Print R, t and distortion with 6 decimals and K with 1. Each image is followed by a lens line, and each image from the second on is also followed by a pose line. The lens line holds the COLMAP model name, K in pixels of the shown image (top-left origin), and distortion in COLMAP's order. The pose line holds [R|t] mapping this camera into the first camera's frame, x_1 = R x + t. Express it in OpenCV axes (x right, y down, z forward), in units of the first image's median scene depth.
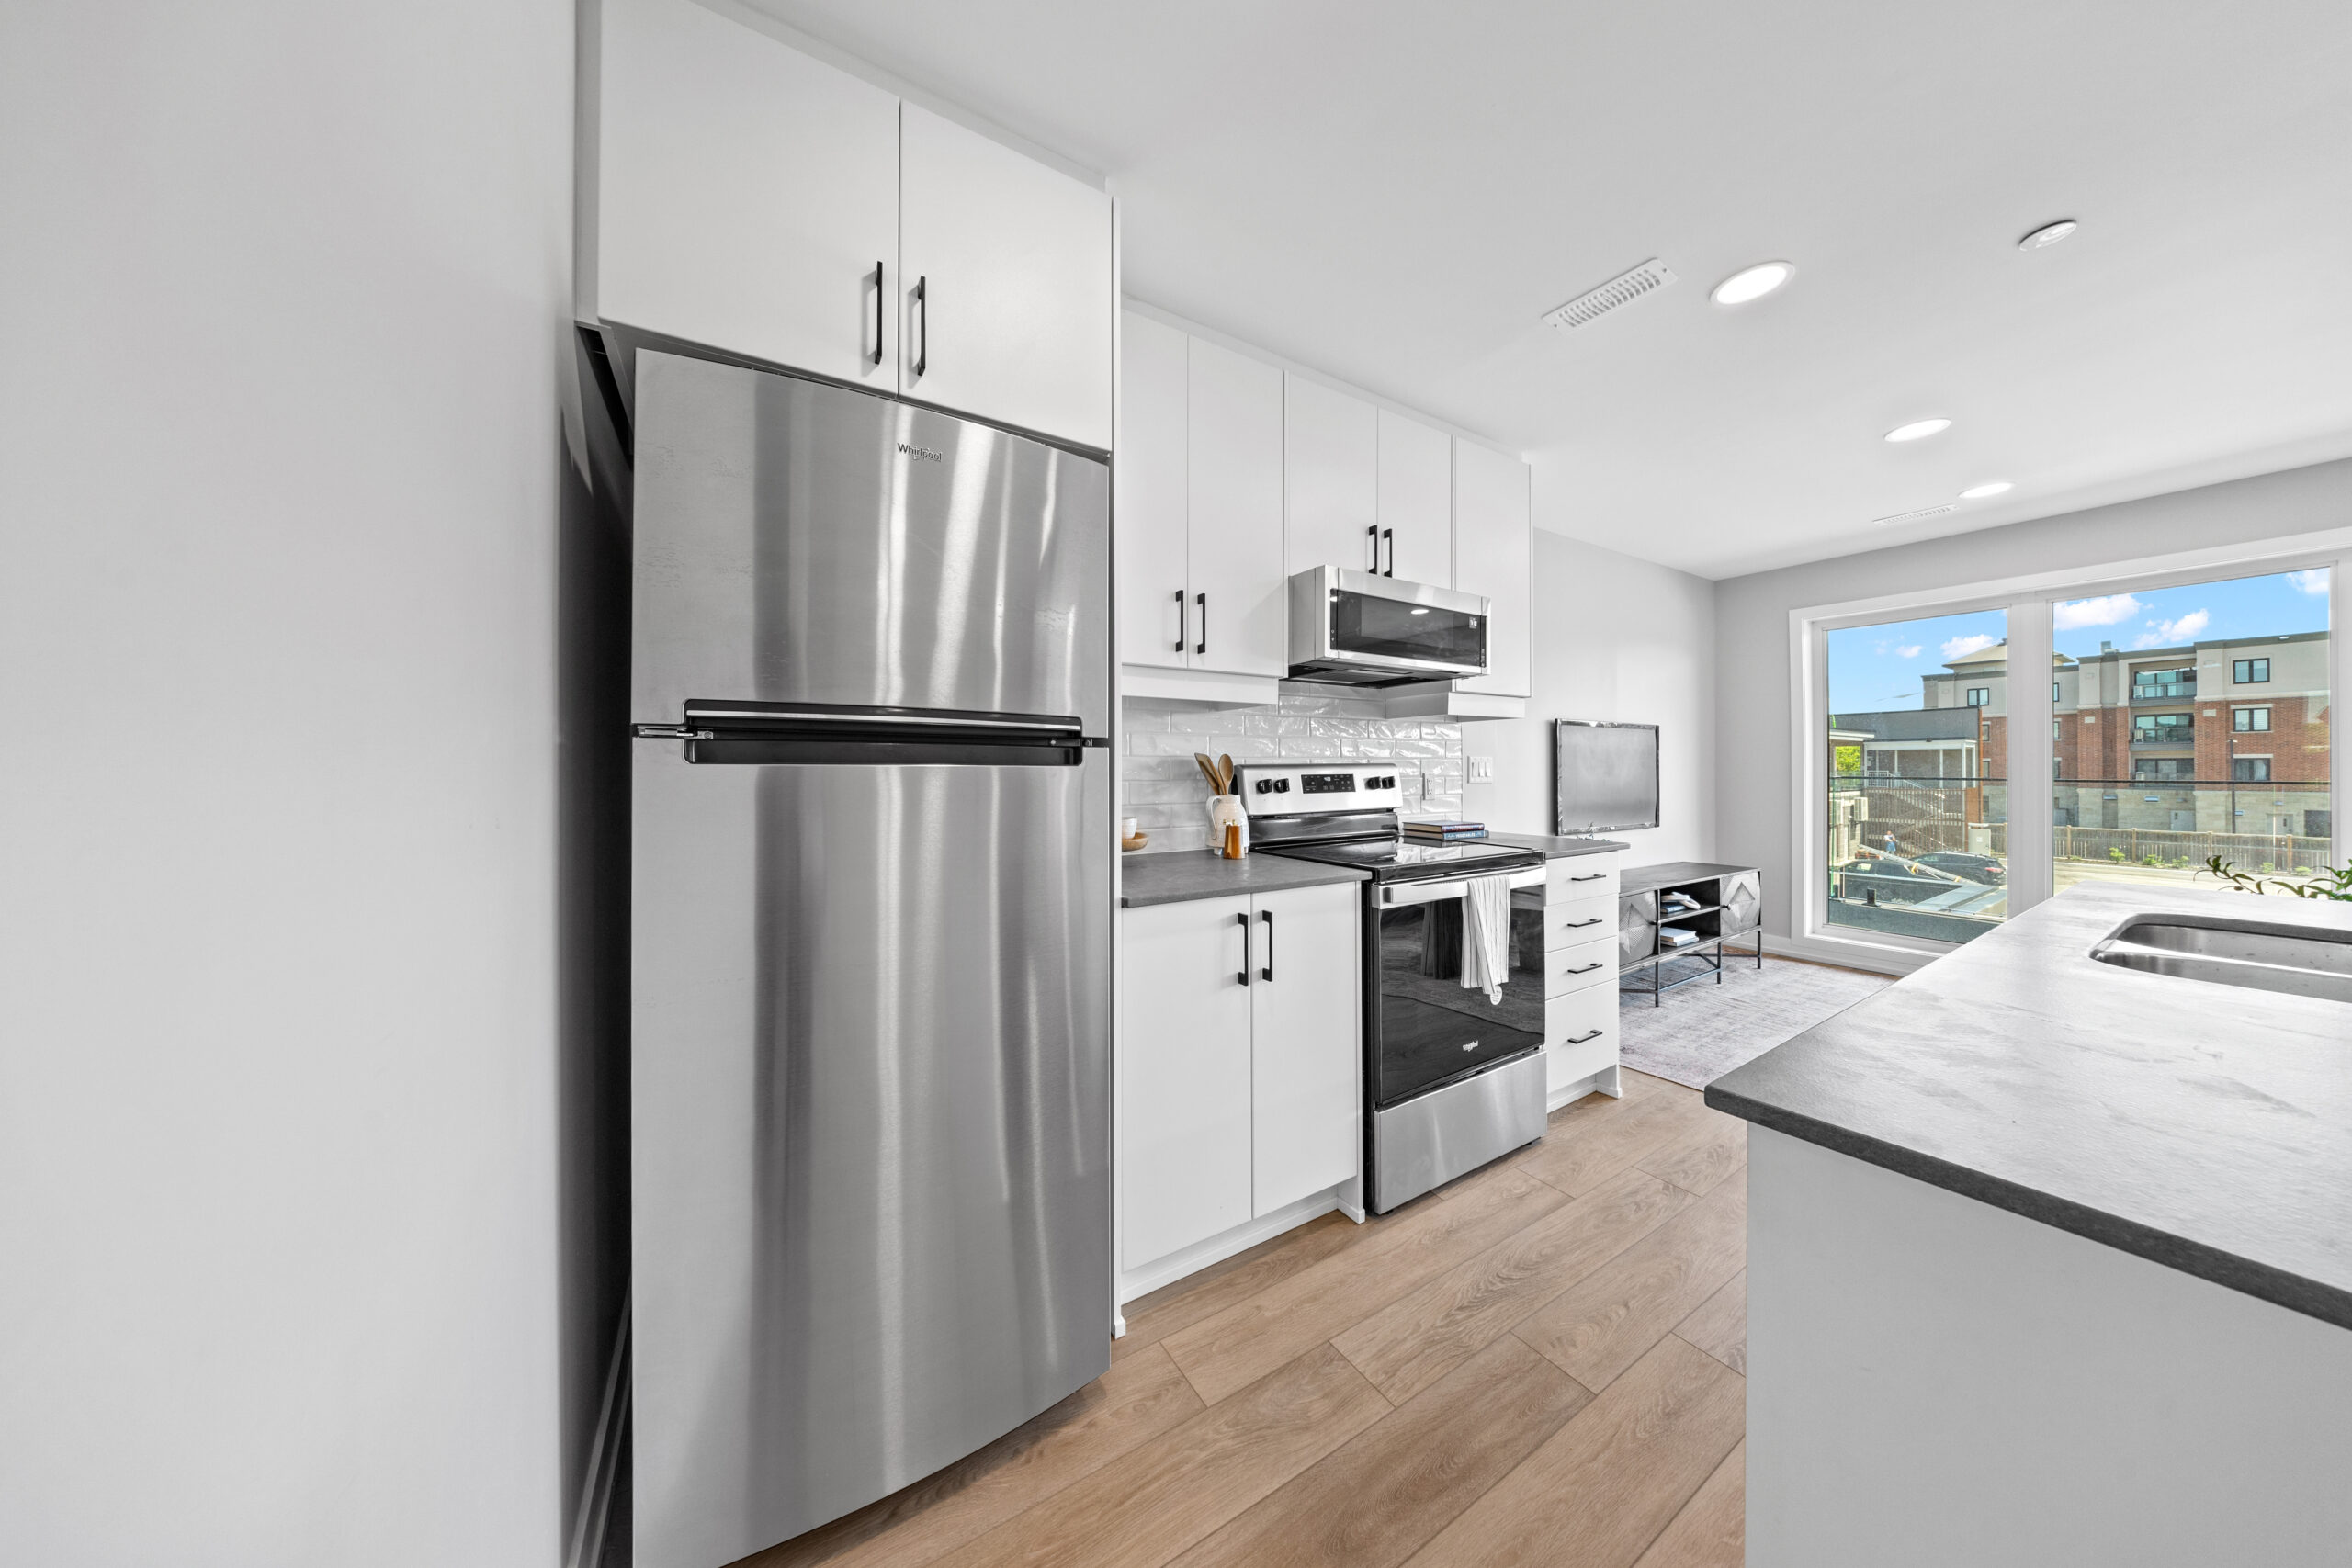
lens RADIAL K [[703.4, 0, 1162.3], [0, 703.4, 767.6], [0, 0, 1]] dist [0.000309, 0.000135]
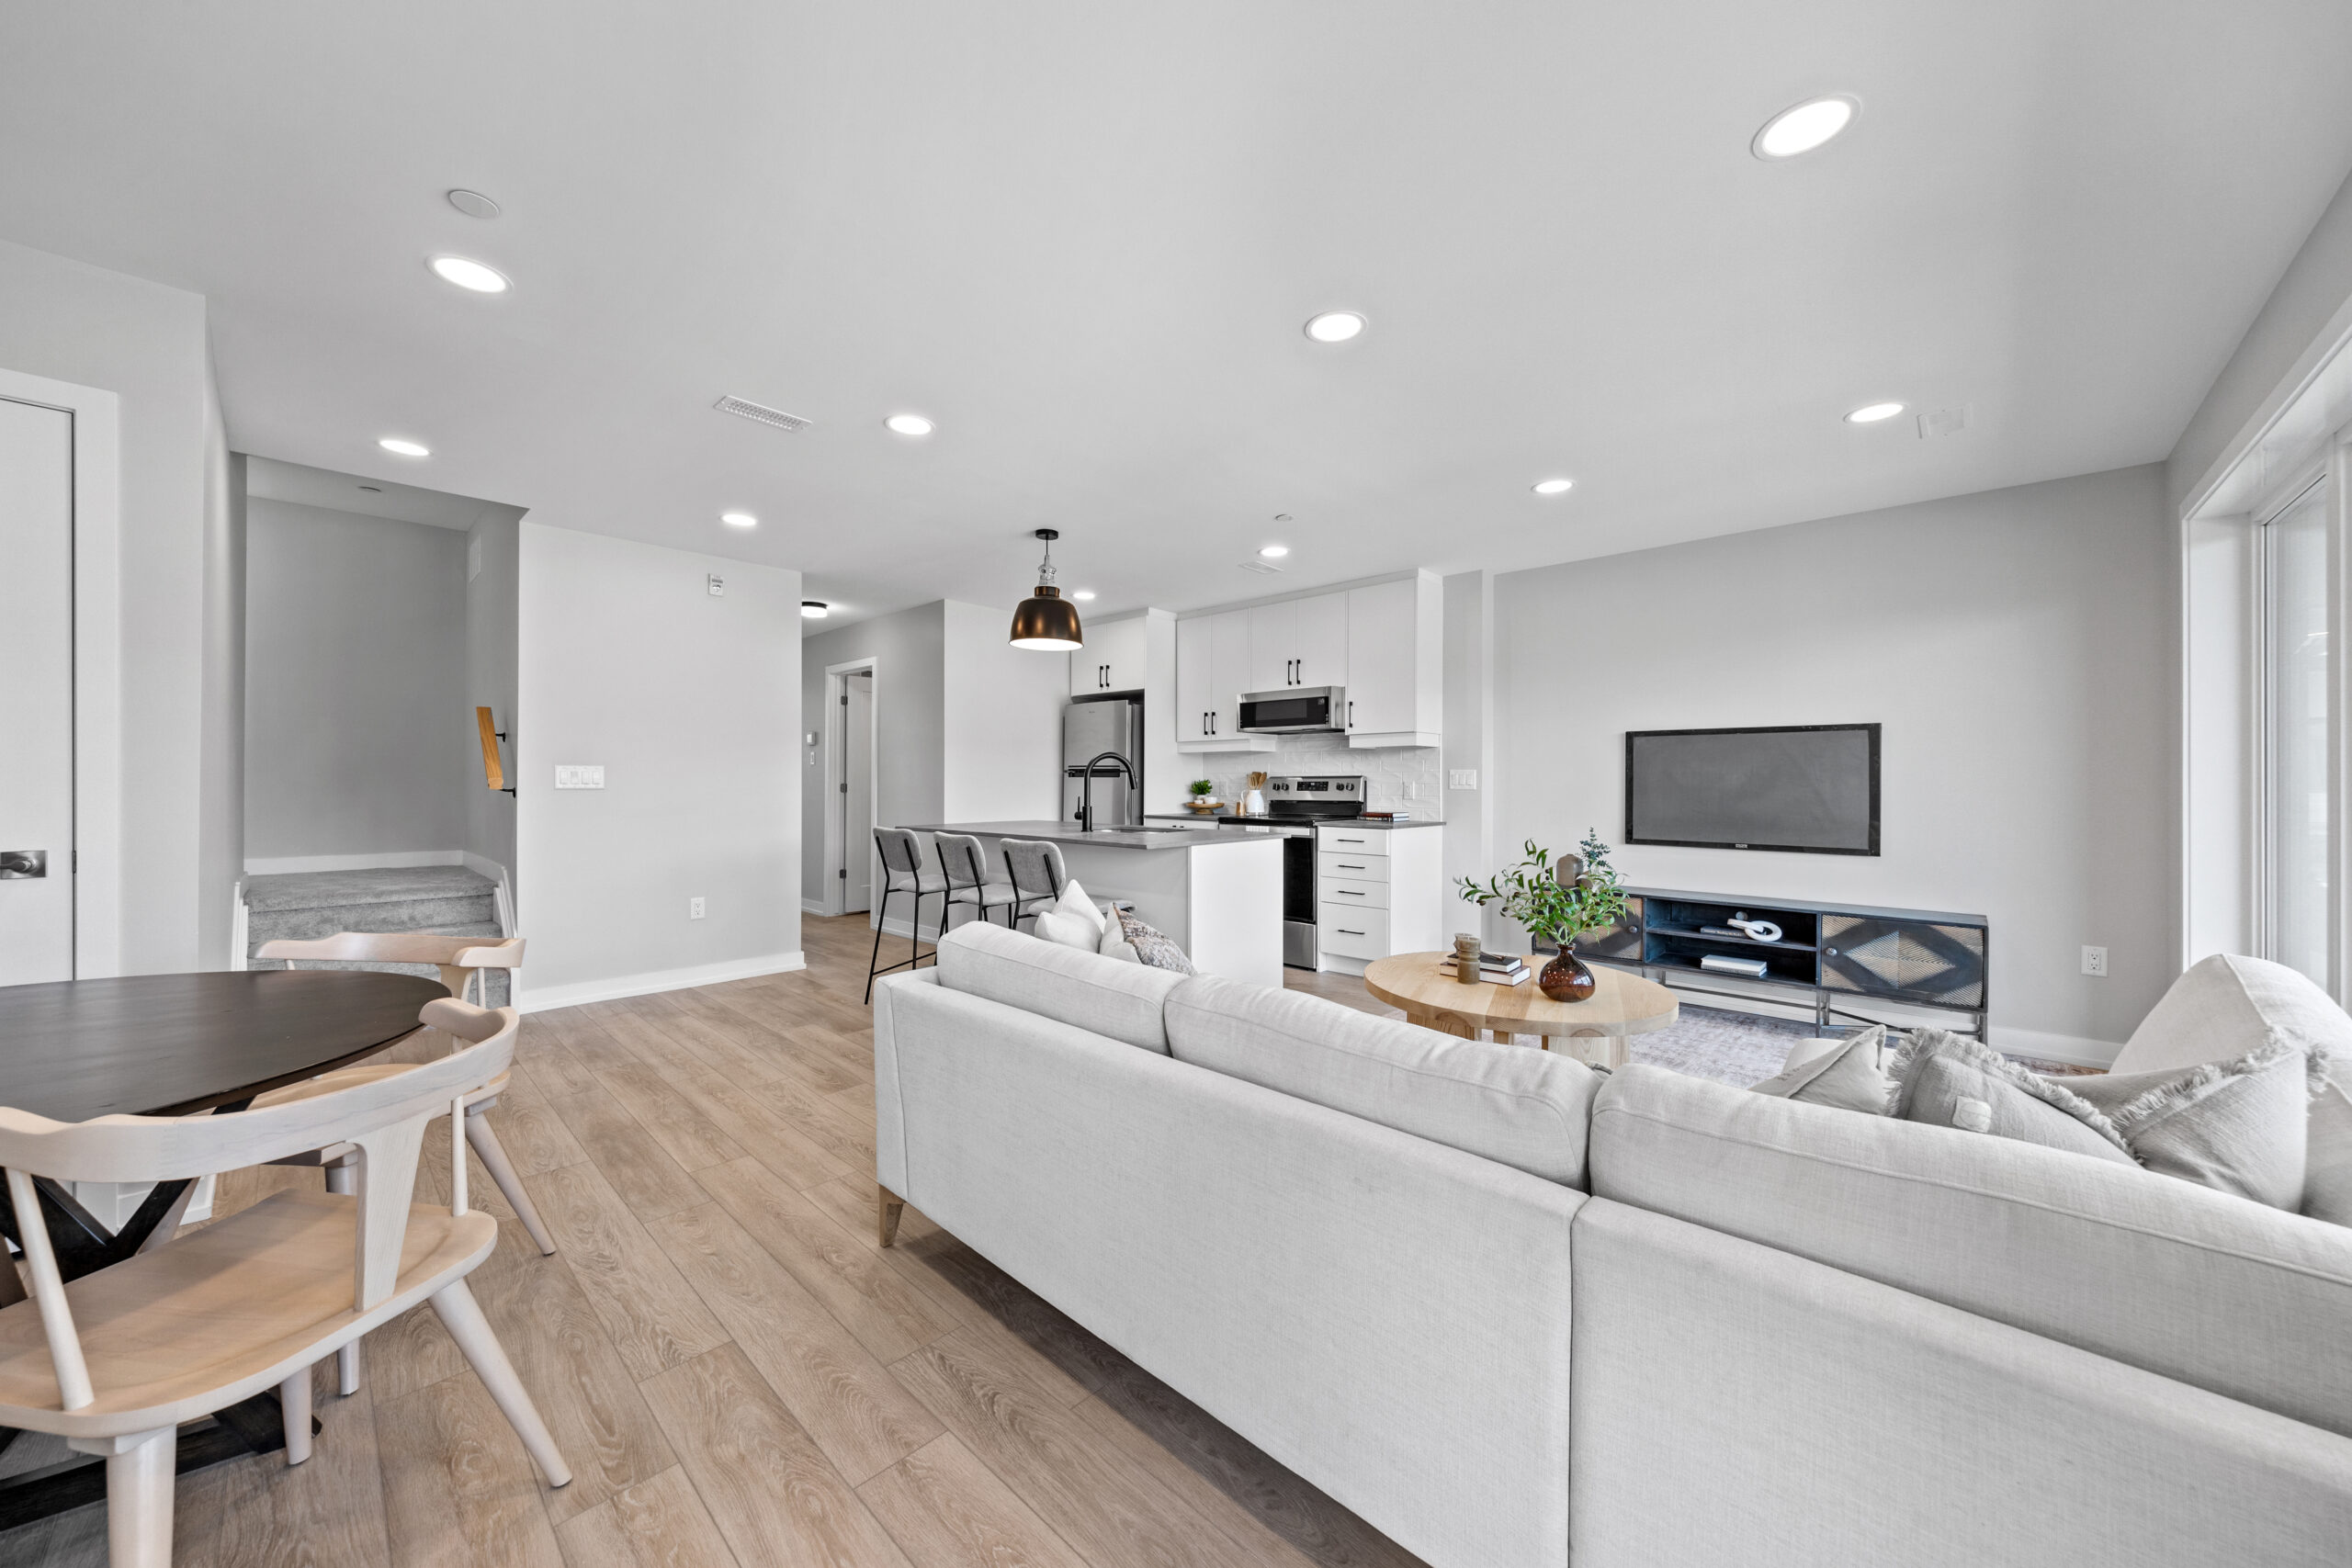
lens RADIAL K [[823.7, 0, 1176.0], [0, 823.7, 784.0], [0, 0, 1]] dist [0.000001, -0.000002]
pose [[0.265738, 0.007603, -0.964015, 2.413574], [0.000840, 0.999967, 0.008118, -0.002619], [0.964045, -0.002967, 0.265723, 0.037656]]
